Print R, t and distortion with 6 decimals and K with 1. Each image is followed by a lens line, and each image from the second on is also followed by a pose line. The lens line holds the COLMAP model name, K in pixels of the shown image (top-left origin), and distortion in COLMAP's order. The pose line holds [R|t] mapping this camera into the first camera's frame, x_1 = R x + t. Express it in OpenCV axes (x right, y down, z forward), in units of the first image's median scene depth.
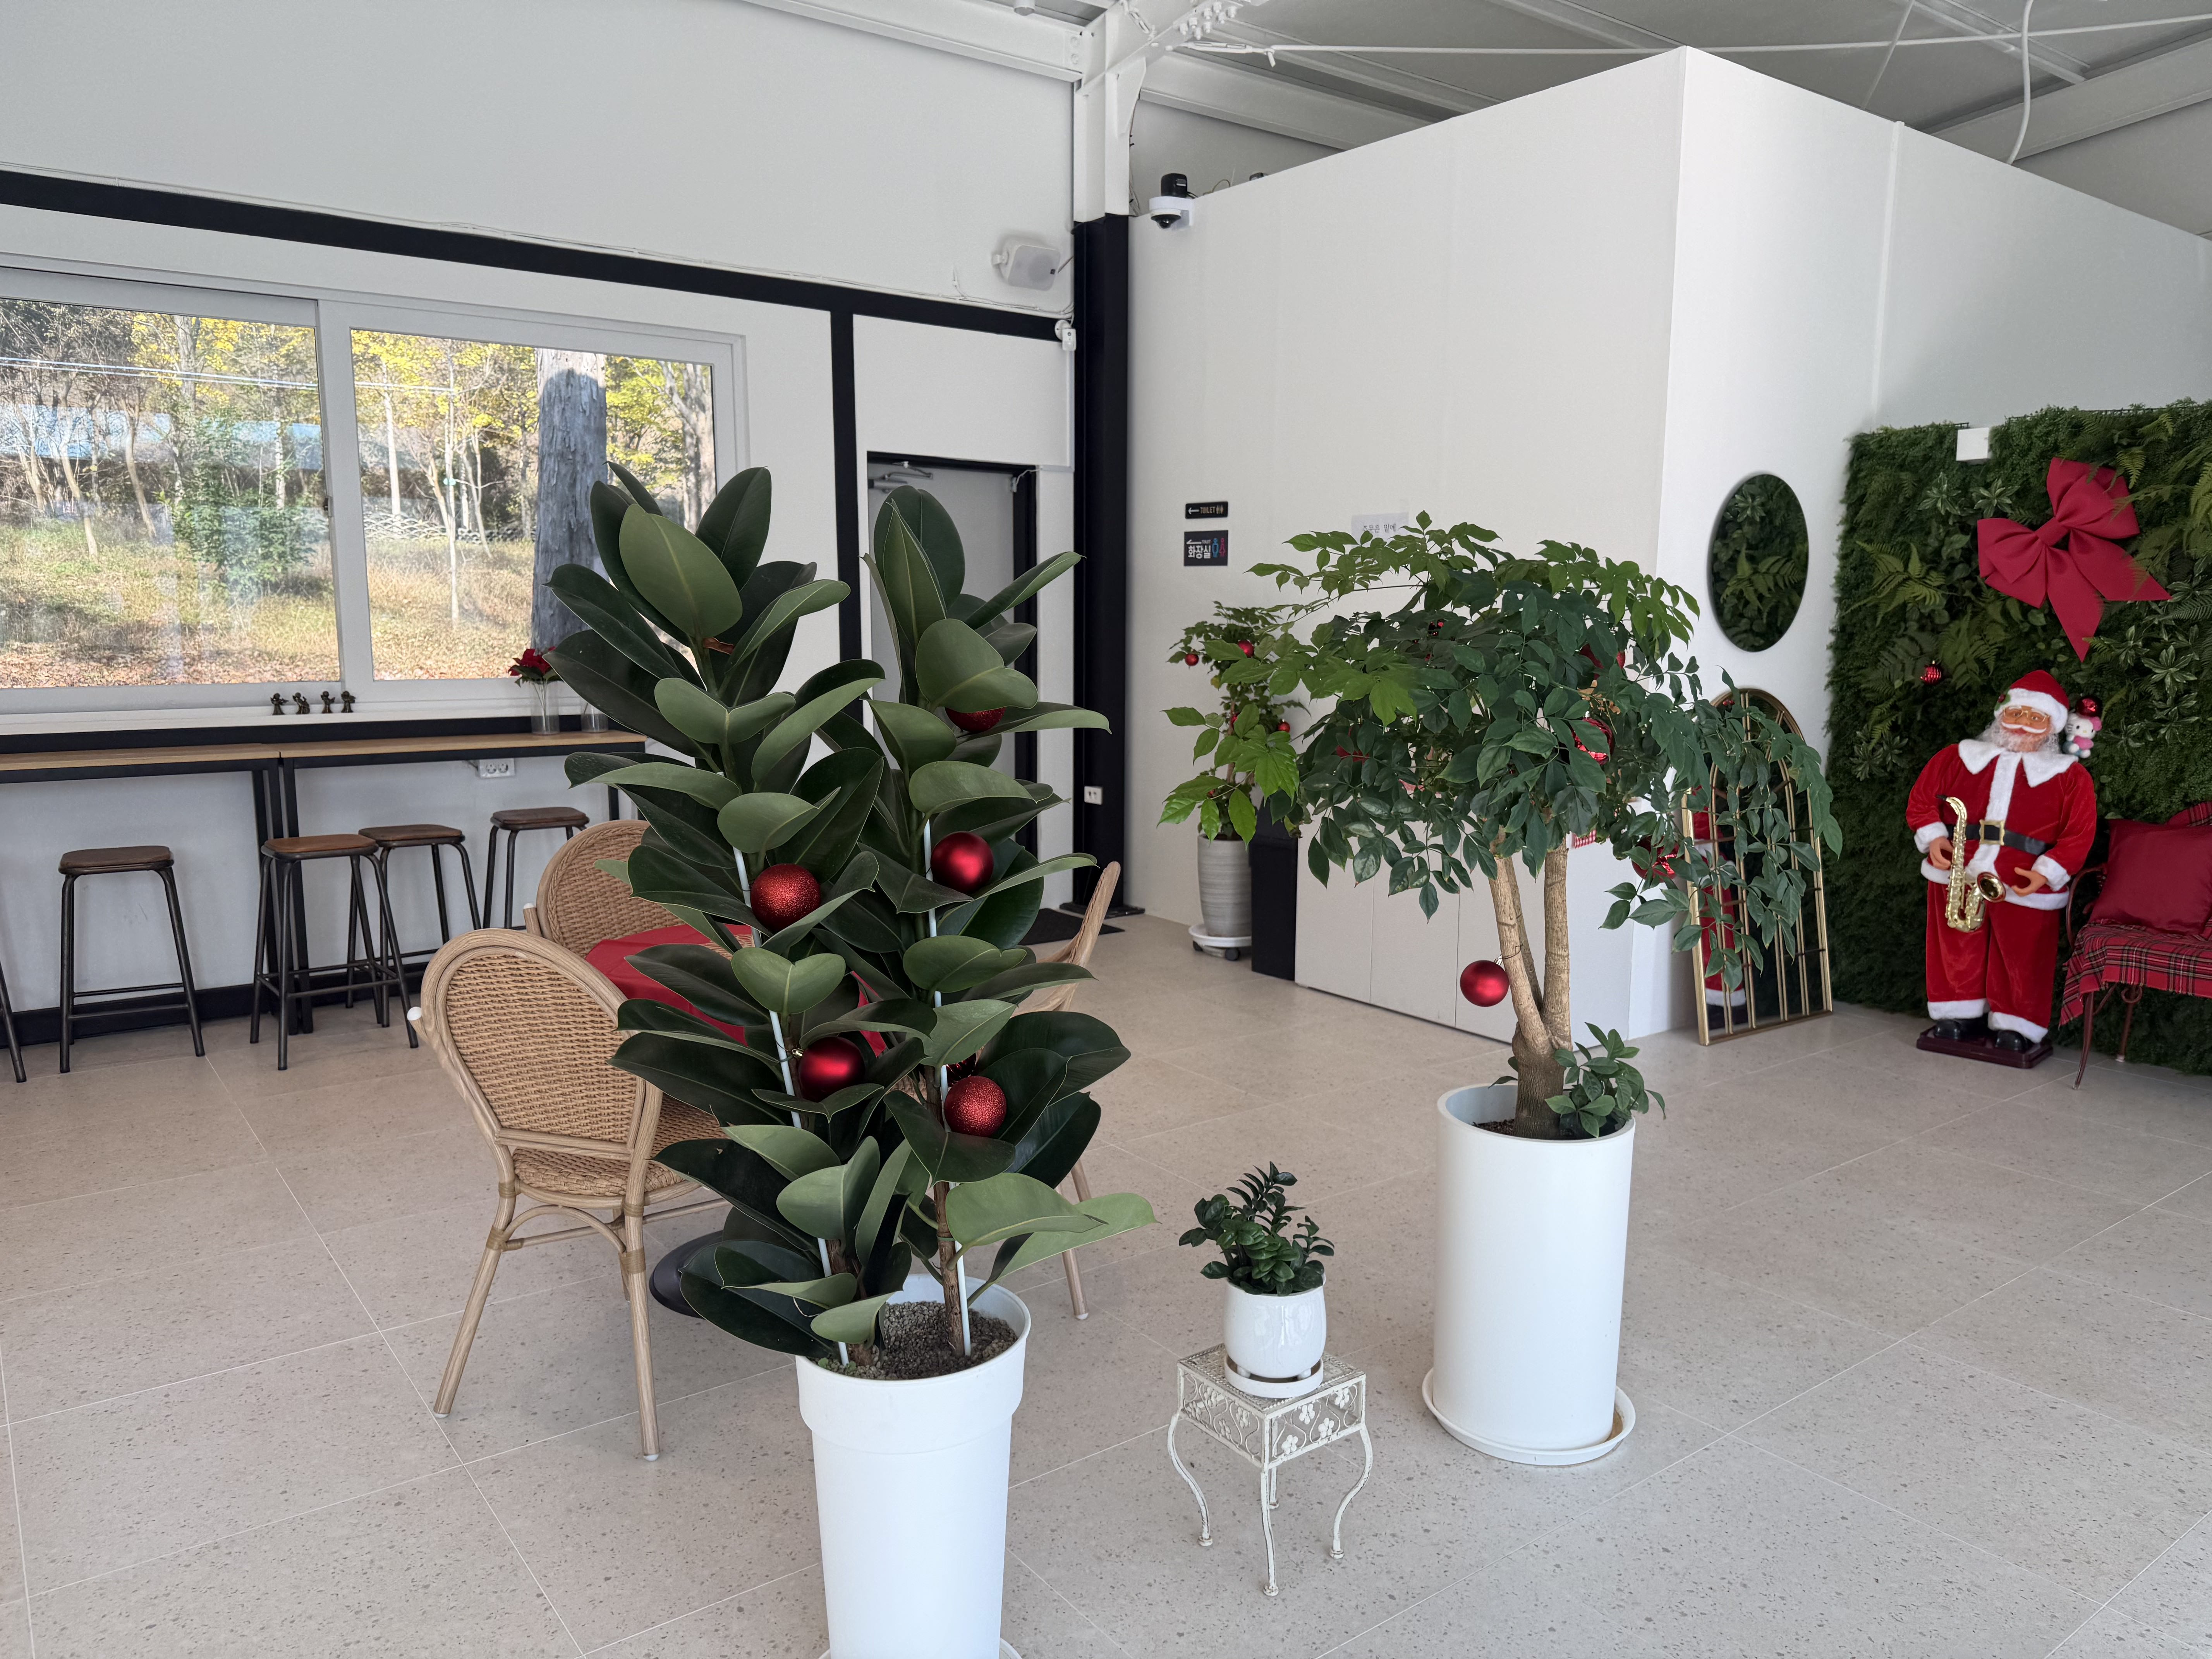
lens RADIAL K [[1538.1, 0, 1108.3], [0, 1538.1, 858.9], [0, 0, 1]] dist [0.012647, -0.032440]
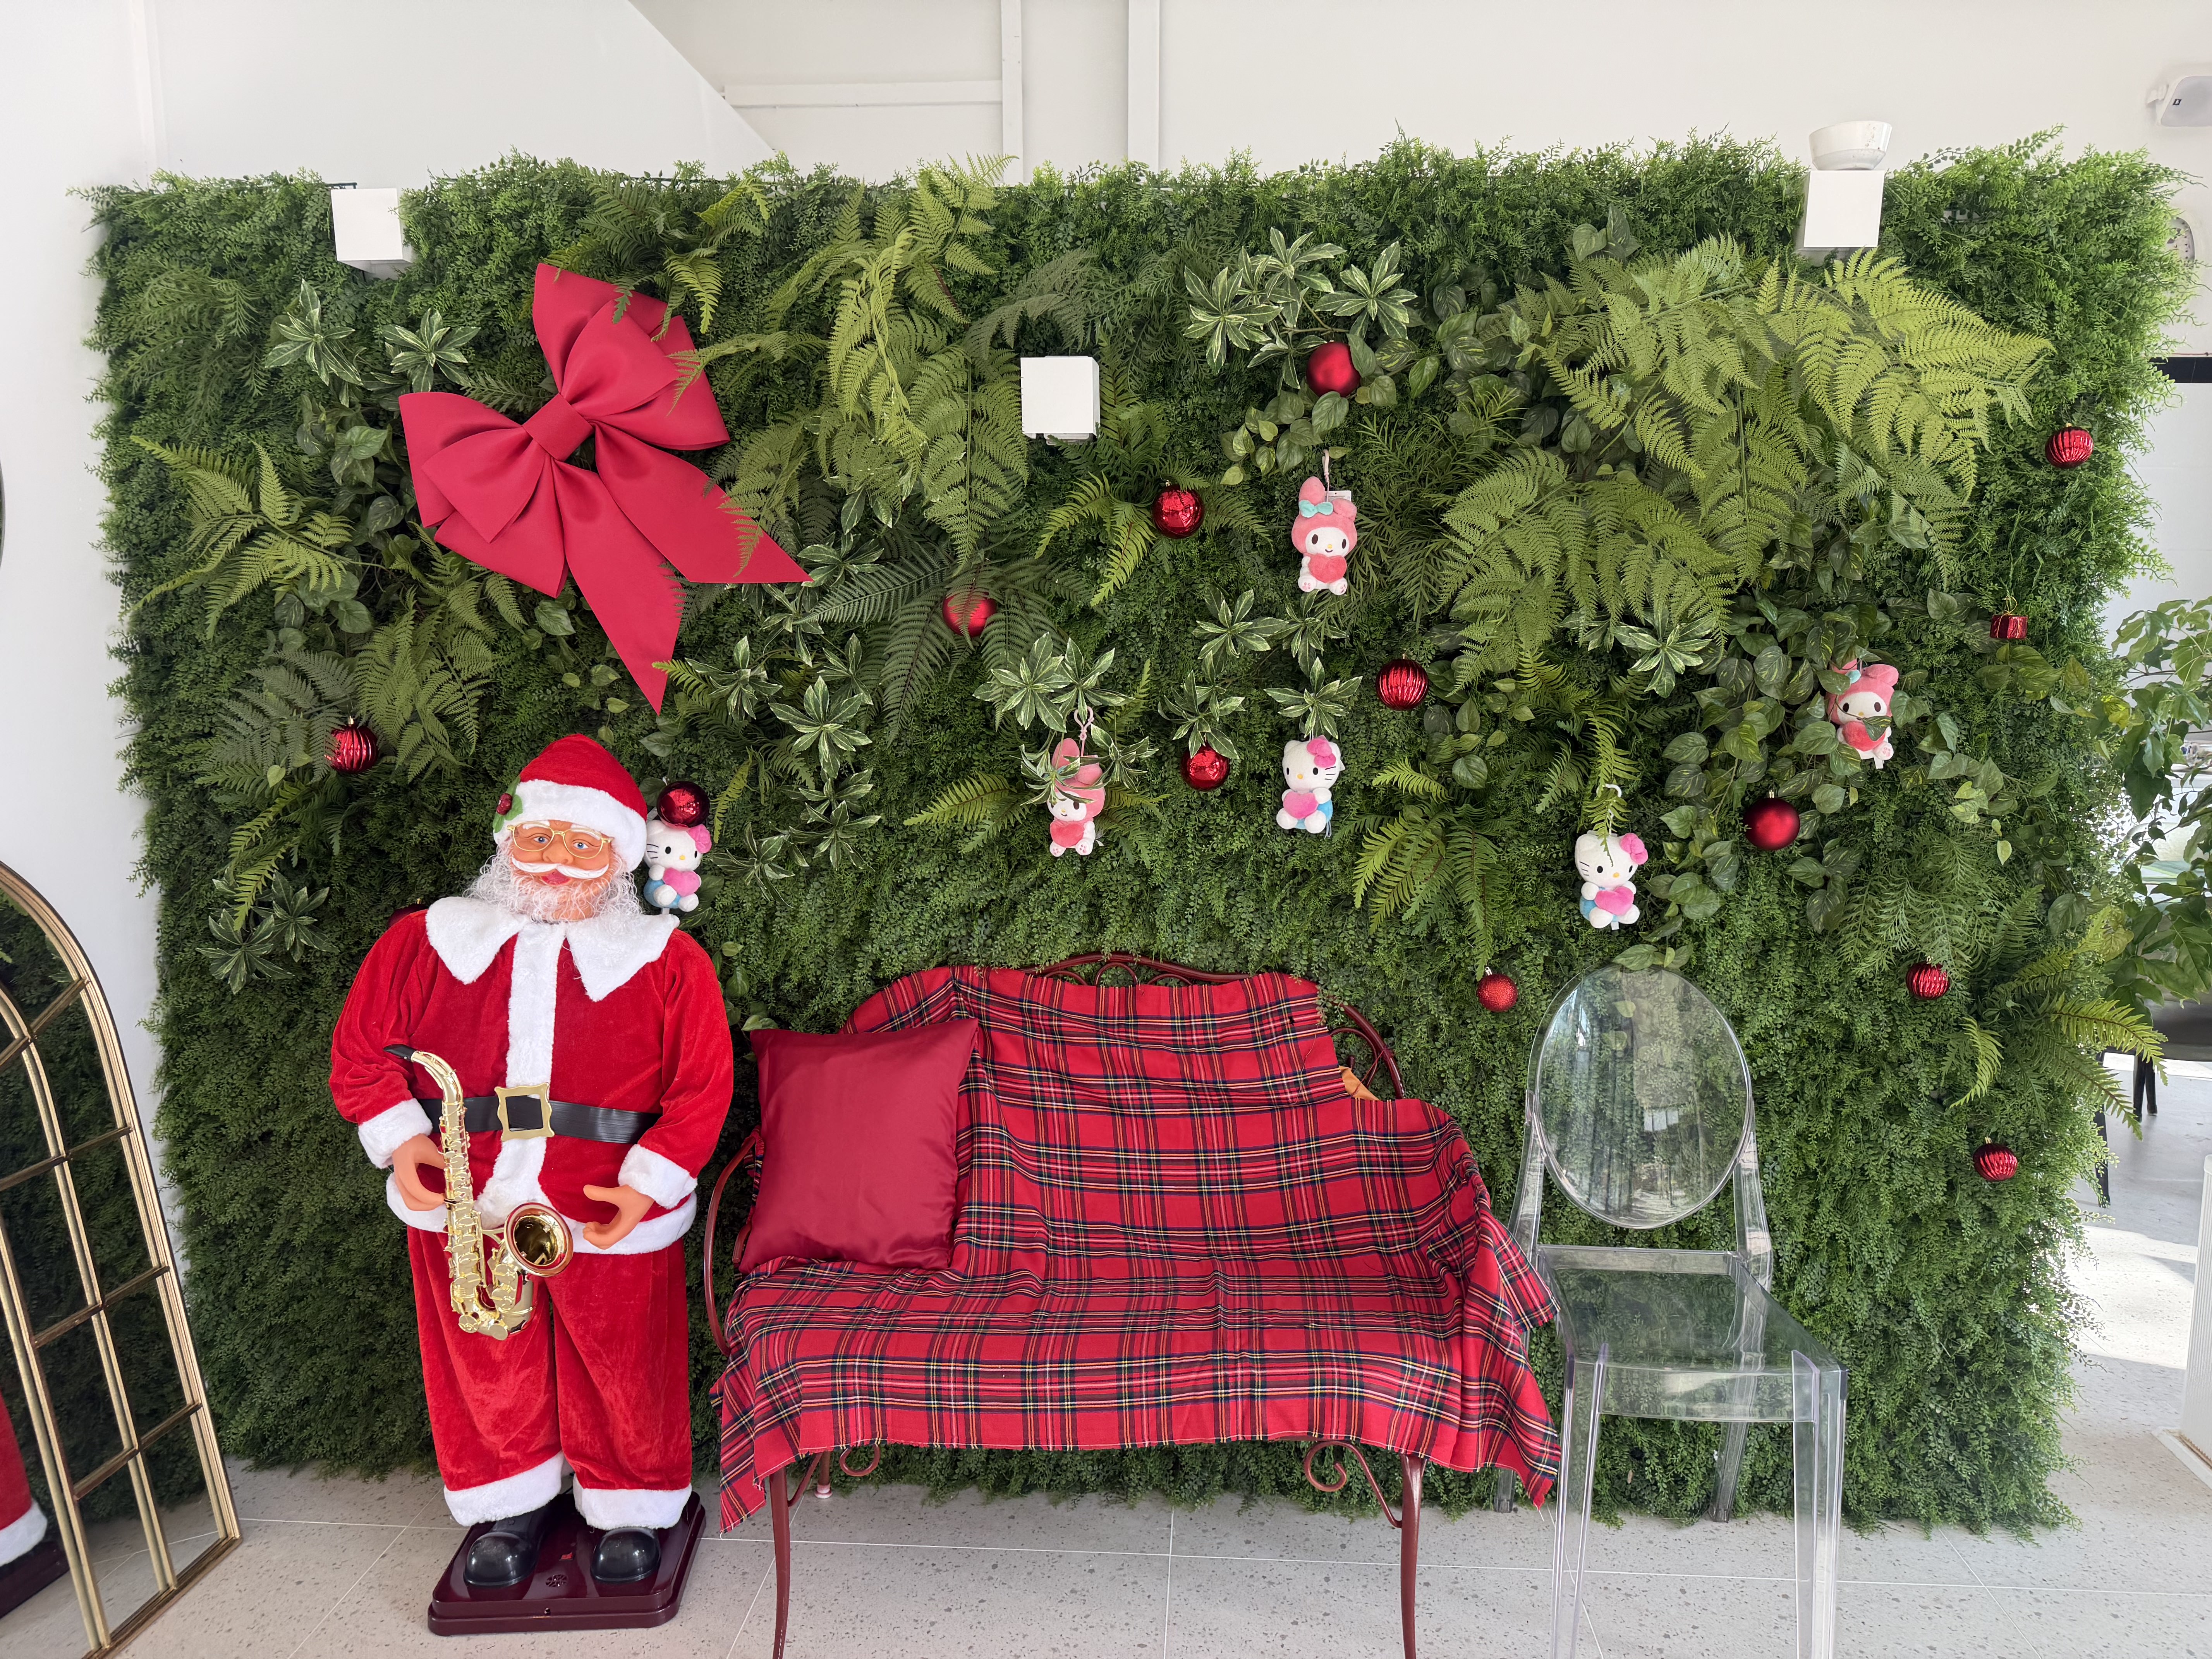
lens RADIAL K [[1504.9, 0, 1106.0], [0, 1504.9, 829.5], [0, 0, 1]] dist [0.108937, -0.188716]
pose [[0.644253, -0.111202, 0.756685, 0.358582], [0.121388, 0.991700, 0.042388, -0.093686], [-0.755118, 0.064544, 0.652404, 0.582977]]
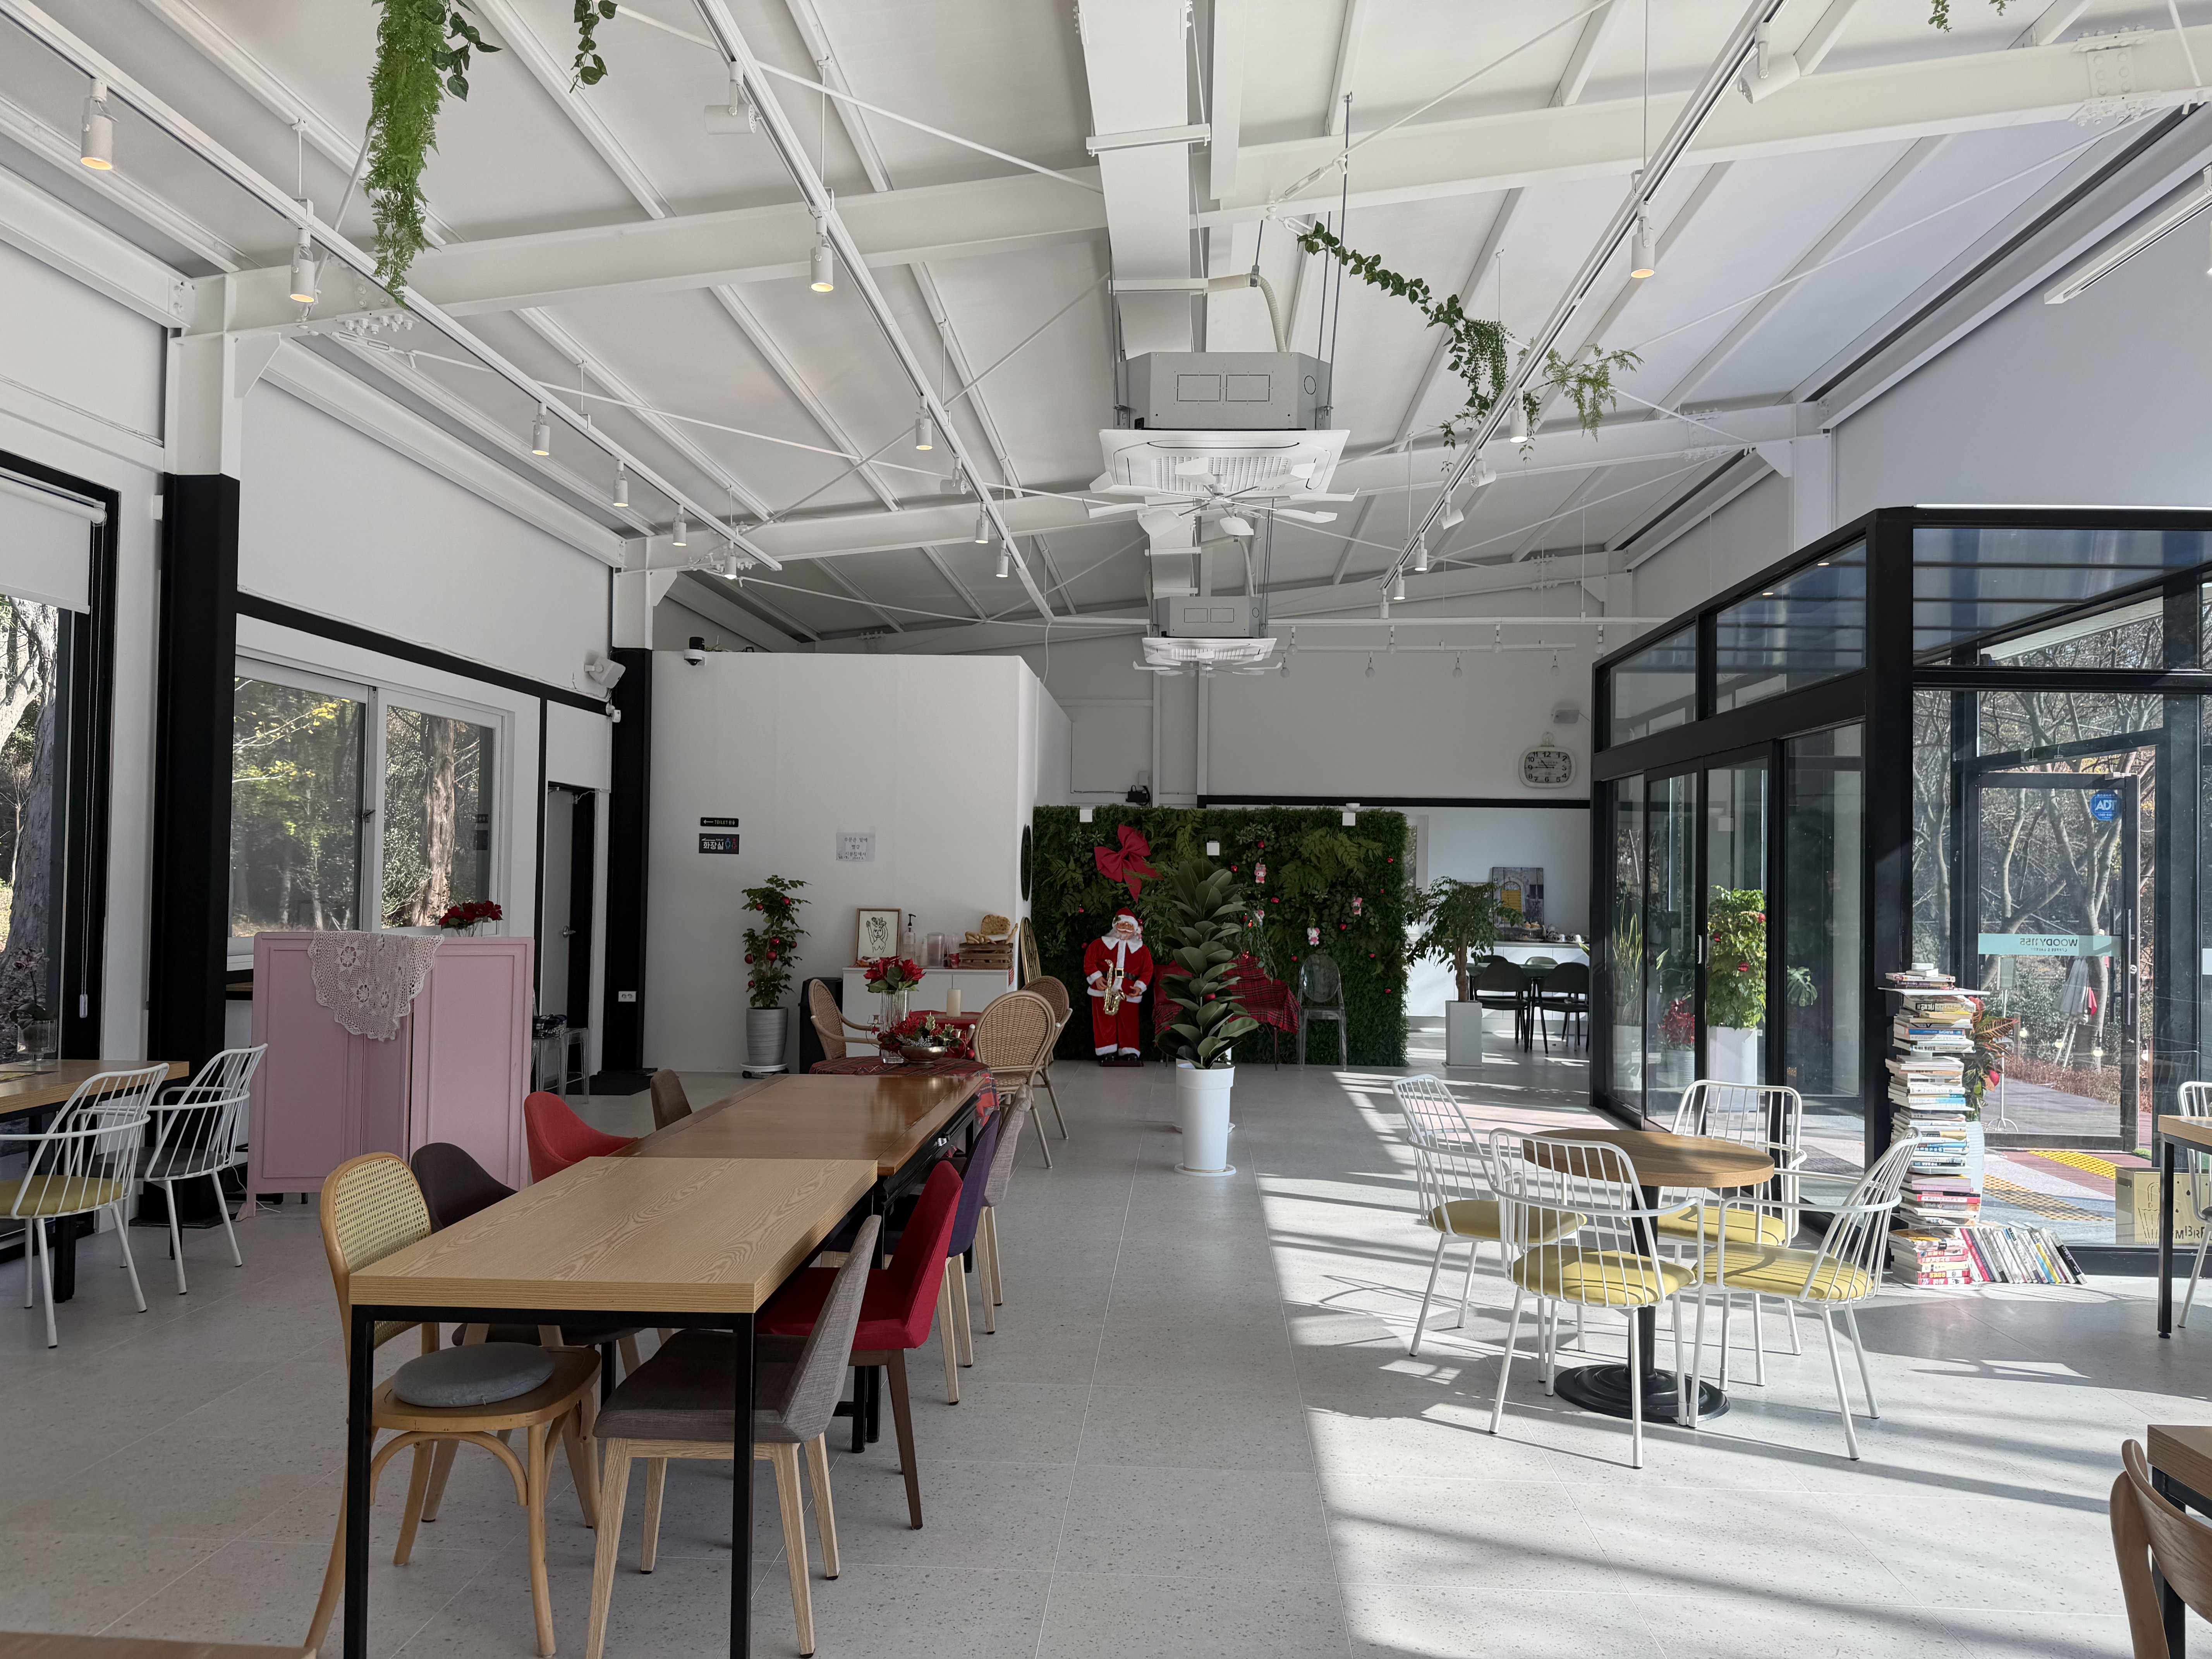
lens RADIAL K [[1538.1, 0, 1108.3], [0, 1538.1, 858.9], [0, 0, 1]] dist [0.012647, -0.032440]
pose [[0.631236, 0.016651, 0.775412, -1.330115], [0.111868, 0.987361, -0.112270, 0.075927], [-0.767481, 0.157613, 0.621395, -0.536060]]
